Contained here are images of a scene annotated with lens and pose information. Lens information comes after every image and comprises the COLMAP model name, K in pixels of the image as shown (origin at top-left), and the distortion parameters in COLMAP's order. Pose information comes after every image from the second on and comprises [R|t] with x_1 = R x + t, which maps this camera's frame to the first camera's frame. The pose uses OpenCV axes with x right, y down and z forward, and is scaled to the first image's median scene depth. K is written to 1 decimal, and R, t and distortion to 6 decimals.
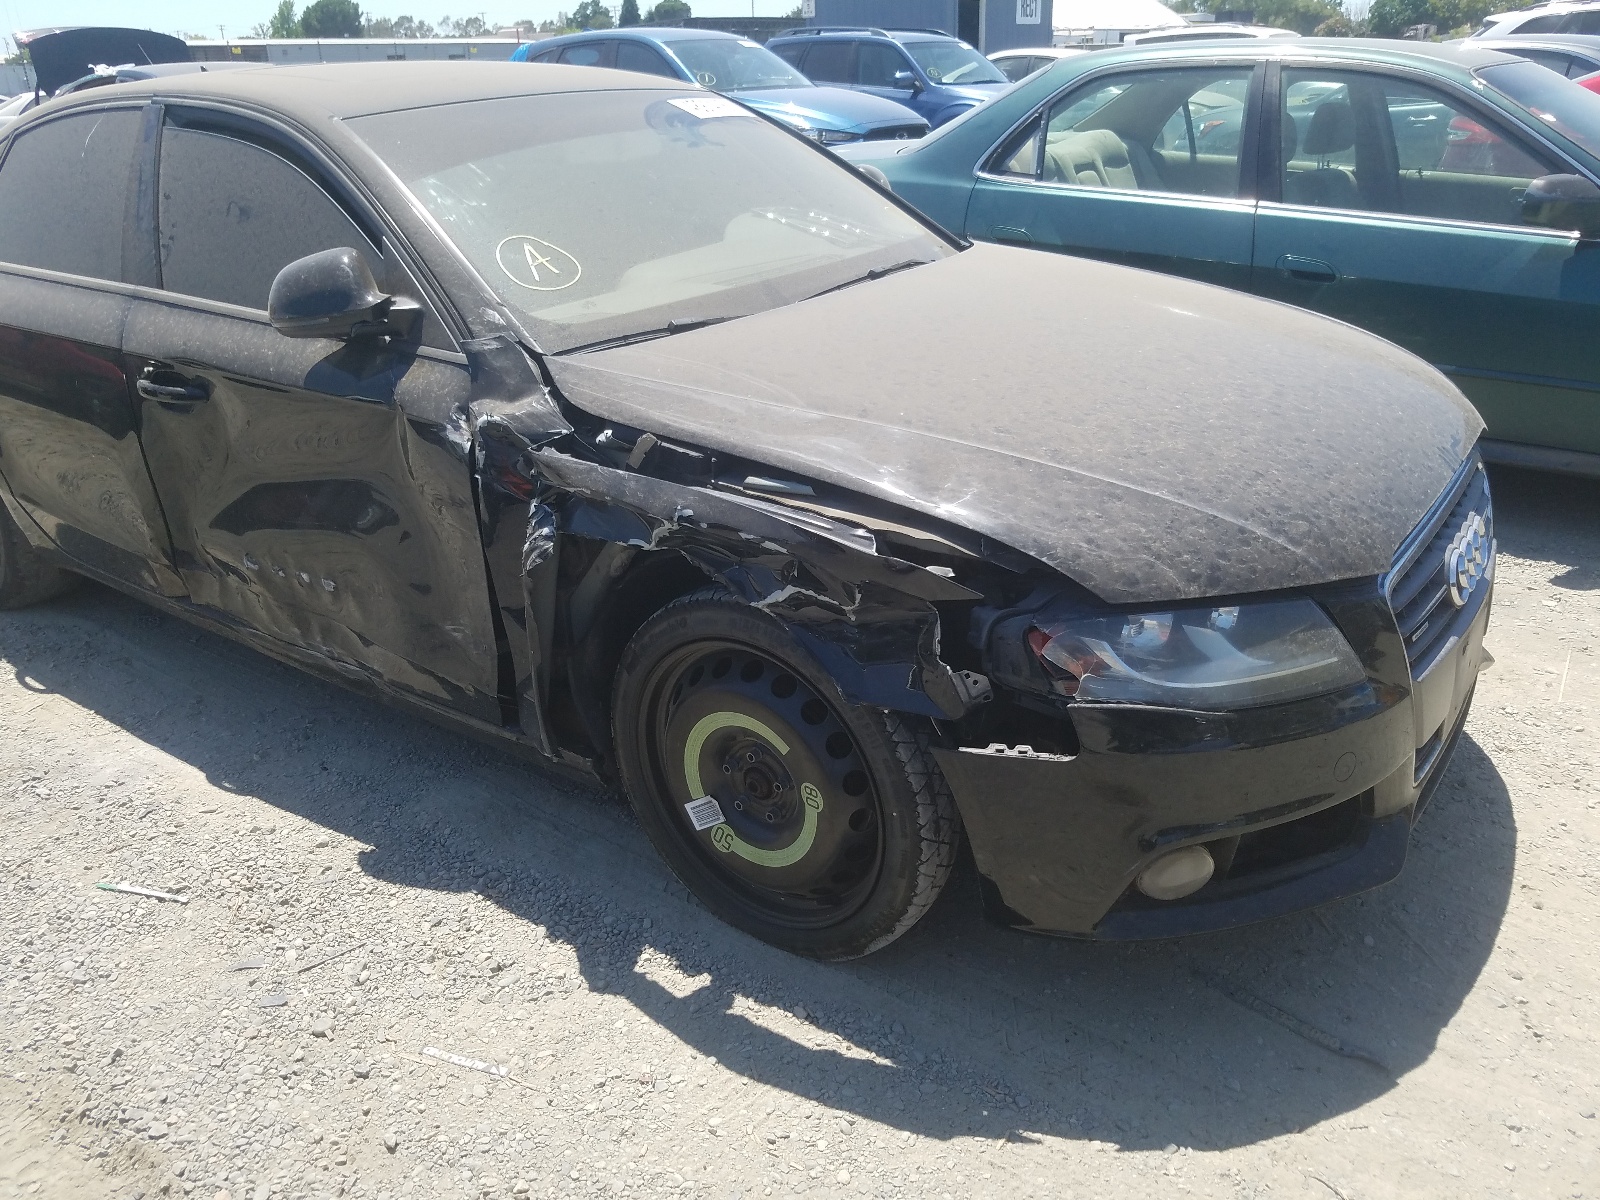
lens RADIAL K [[1258.3, 0, 800.0], [0, 1258.3, 600.0], [0, 0, 1]] dist [-0.009648, 0.002125]
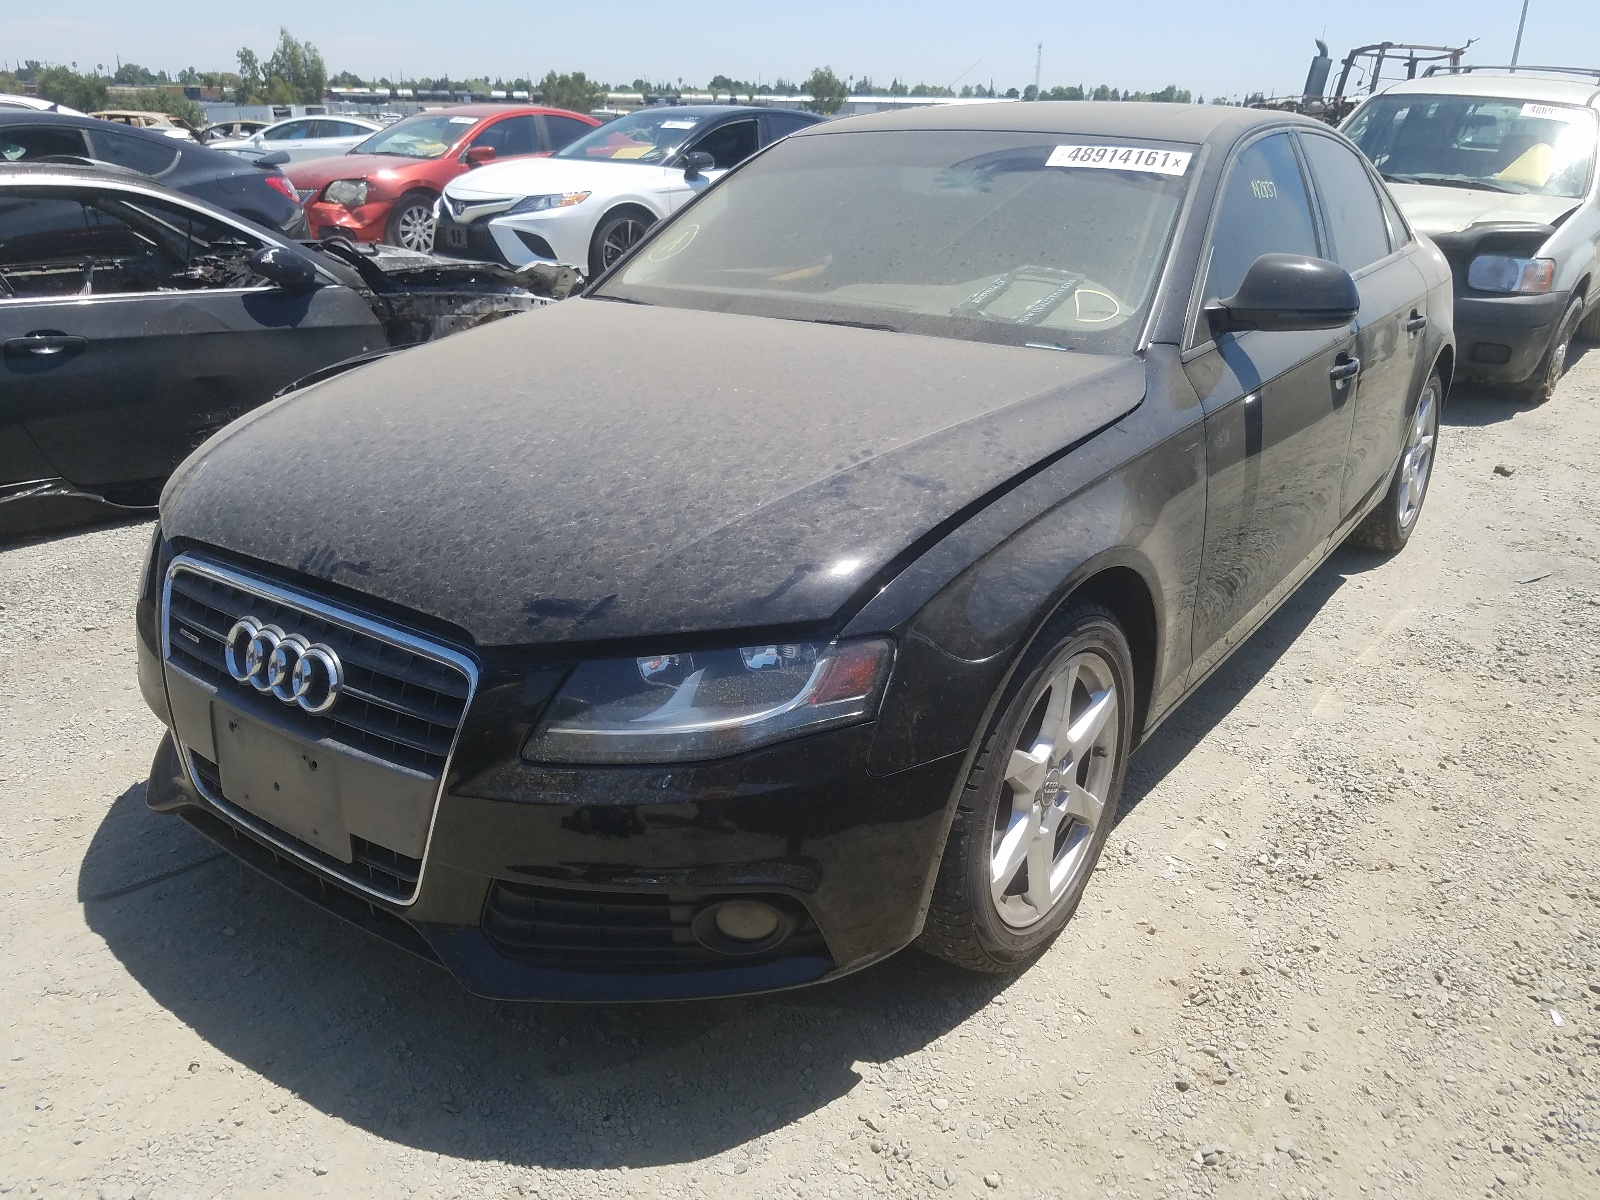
lens RADIAL K [[1261.4, 0, 800.0], [0, 1261.4, 600.0], [0, 0, 1]] dist [-0.005898, 0.004149]
pose [[-0.018886, 0.381853, -0.924030, 1.286974], [-0.405917, 0.841673, 0.356116, -0.519859], [0.913715, 0.381805, 0.139105, 1.160855]]
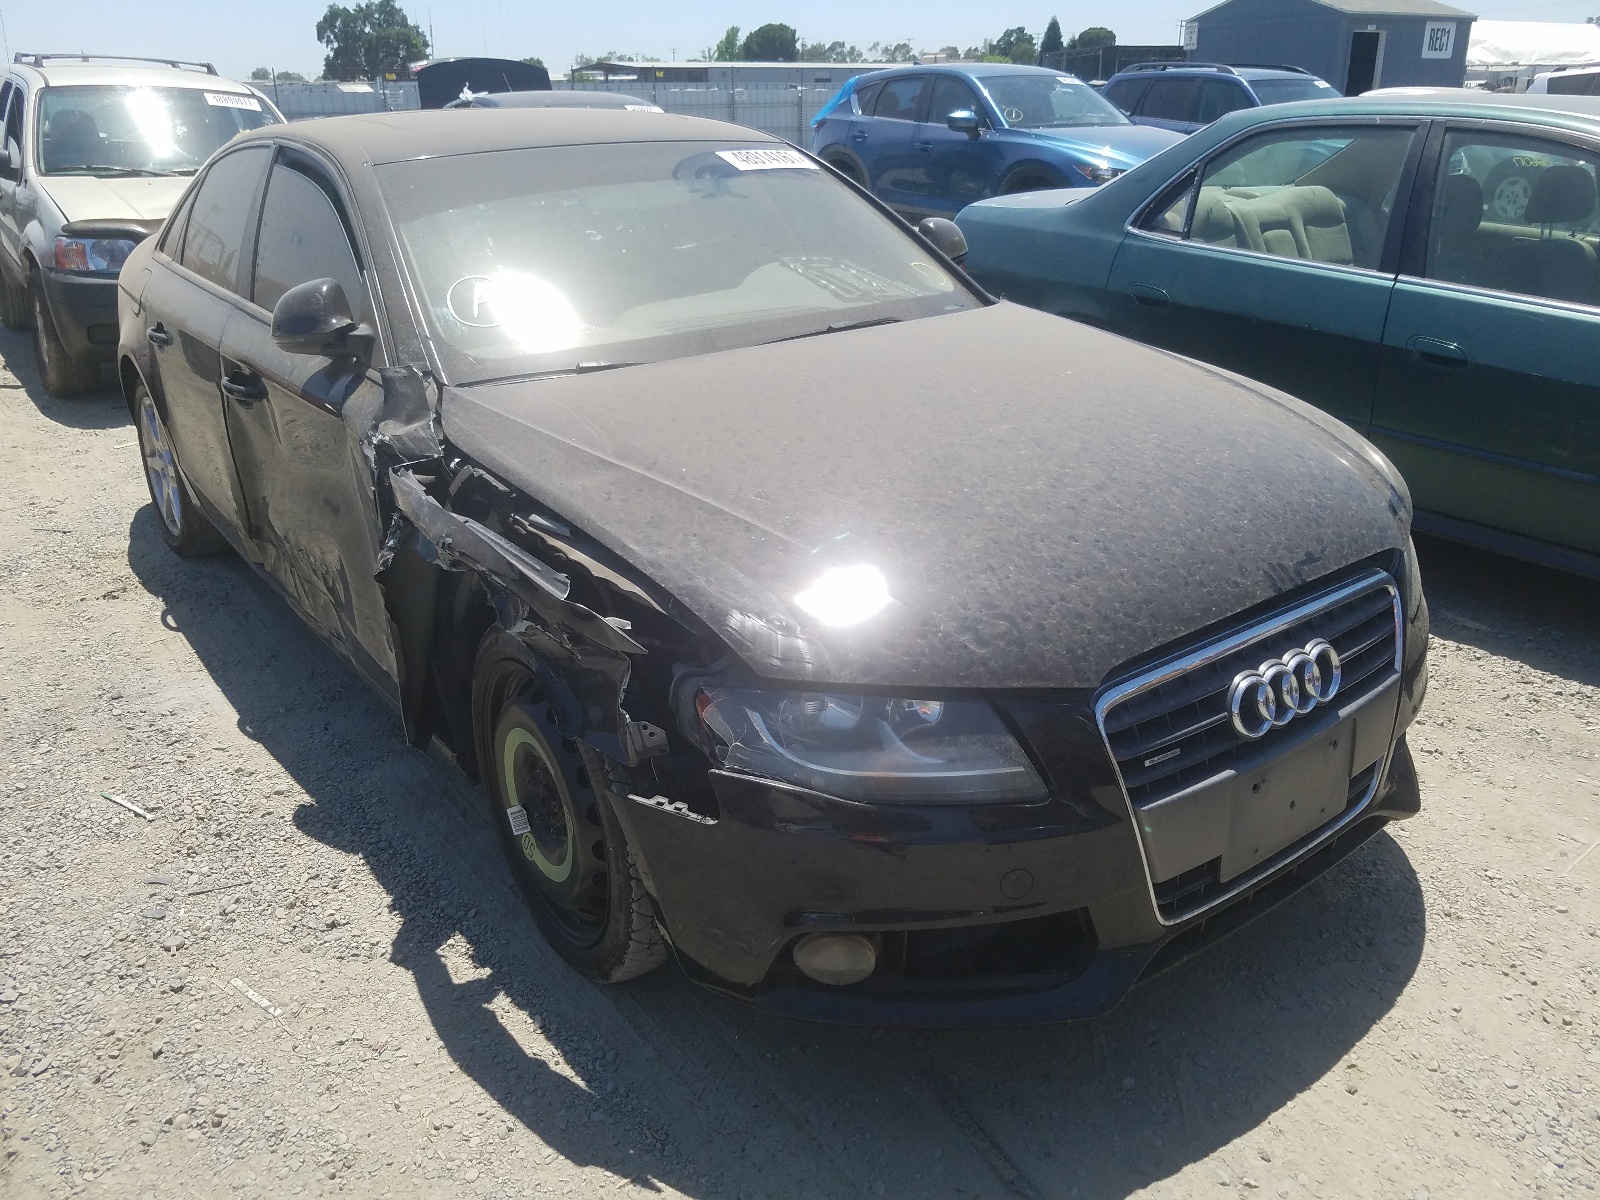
lens RADIAL K [[1261.4, 0, 800.0], [0, 1261.4, 600.0], [0, 0, 1]] dist [-0.005898, 0.004149]
pose [[0.952453, 0.127334, -0.276804, 0.426939], [-0.132489, 0.991184, 0.000077, -0.048763], [0.274373, 0.036600, 0.960926, 0.024880]]
